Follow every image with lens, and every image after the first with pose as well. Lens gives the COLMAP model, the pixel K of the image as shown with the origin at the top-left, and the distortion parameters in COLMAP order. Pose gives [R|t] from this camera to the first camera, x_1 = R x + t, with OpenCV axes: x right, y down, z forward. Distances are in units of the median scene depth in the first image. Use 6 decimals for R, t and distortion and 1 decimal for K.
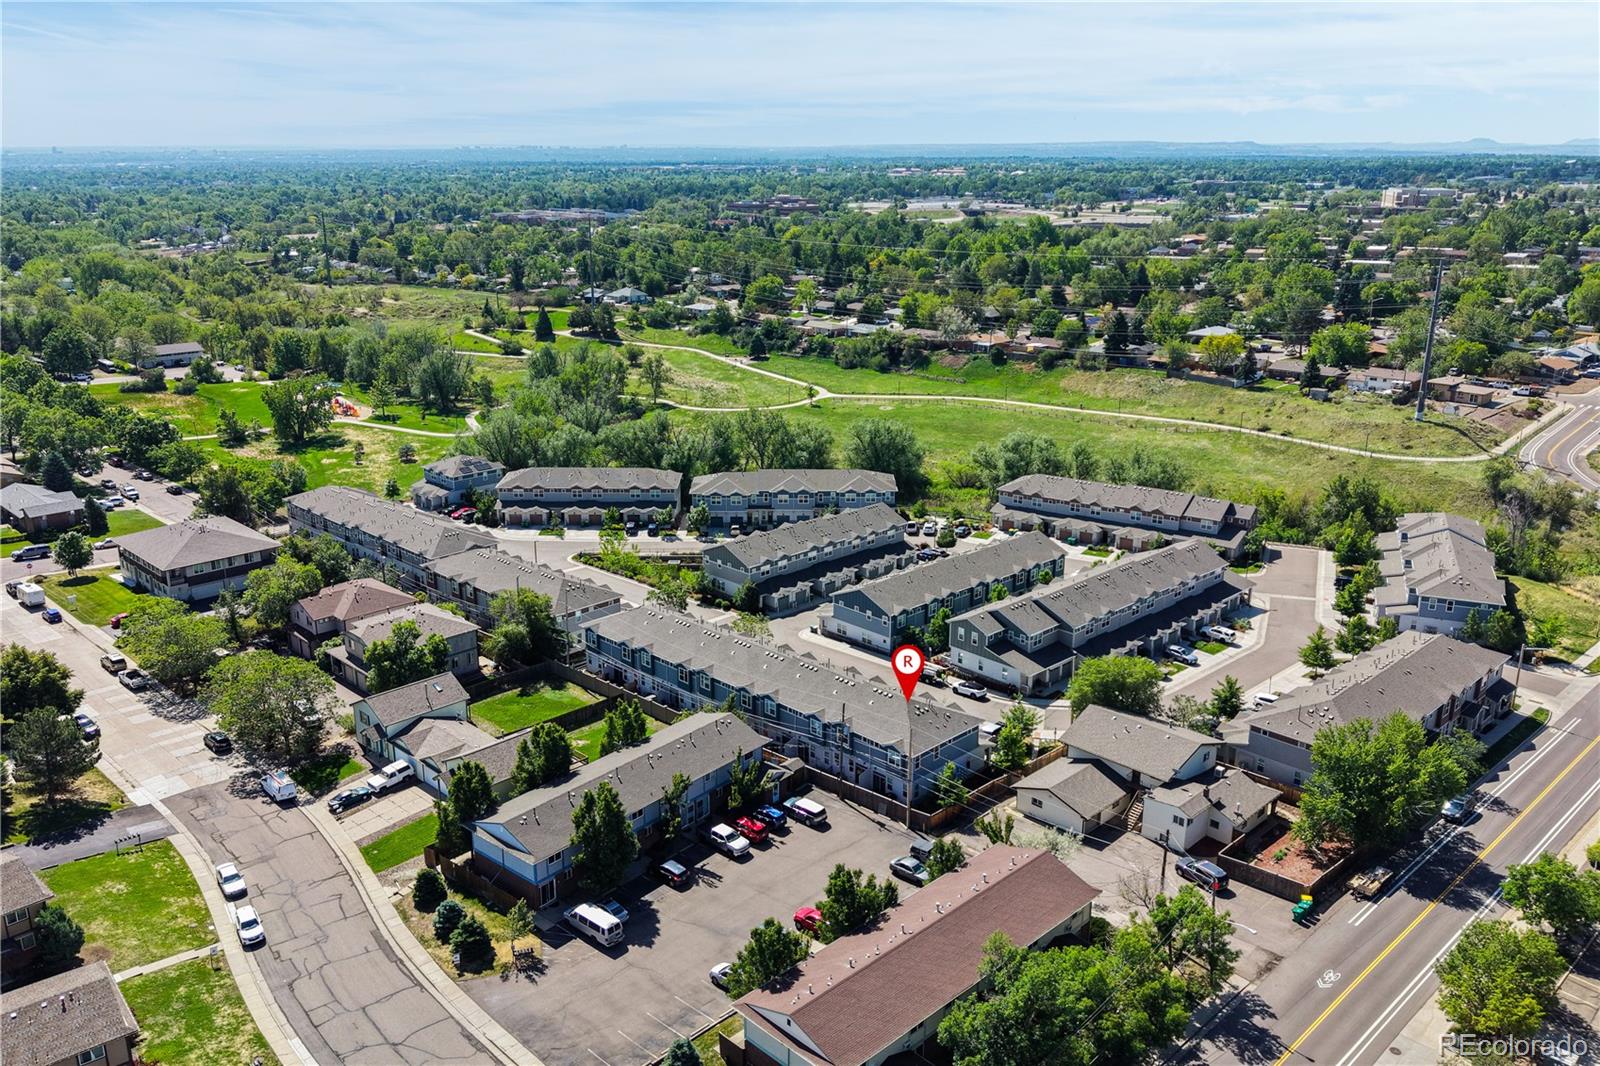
lens RADIAL K [[1227.9, 0, 799.6], [0, 1227.9, 562.1], [0, 0, 1]] dist [0.050198, -0.063375]
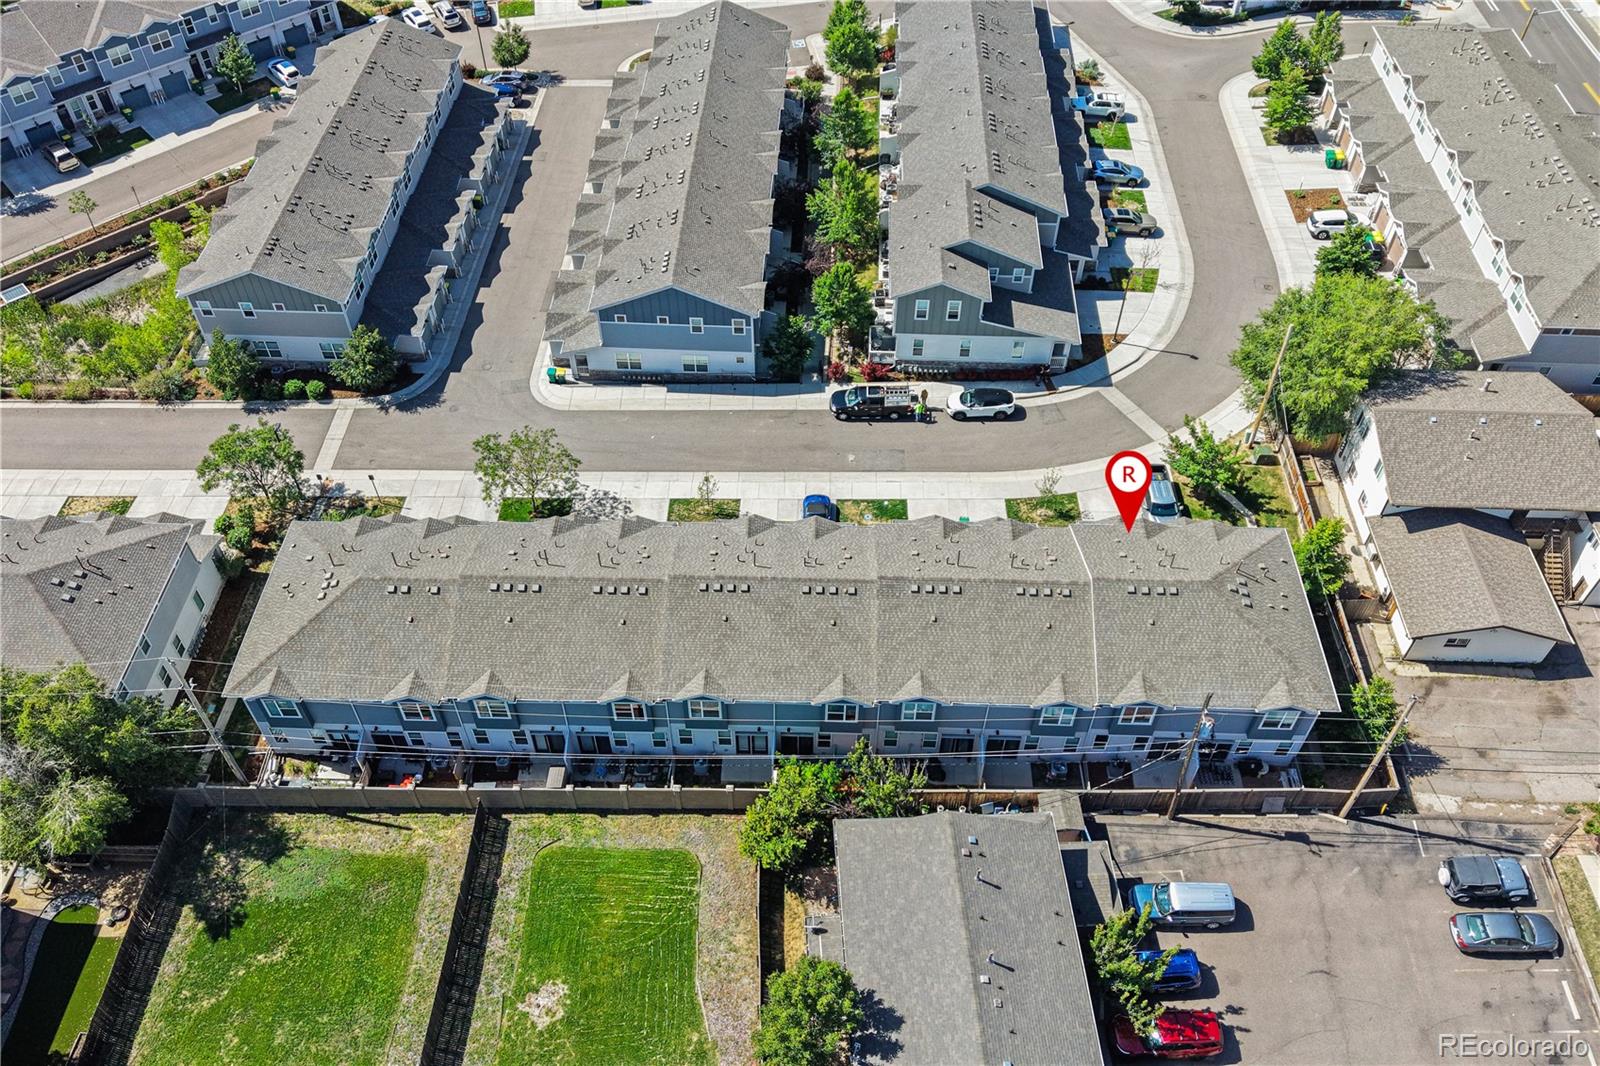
lens RADIAL K [[1227.9, 0, 799.6], [0, 1227.9, 562.1], [0, 0, 1]] dist [0.050198, -0.063375]
pose [[0.731953, -0.520644, 0.439518, -0.199630], [0.214812, 0.788499, 0.576302, -0.174734], [-0.646608, -0.327412, 0.688985, 0.632355]]
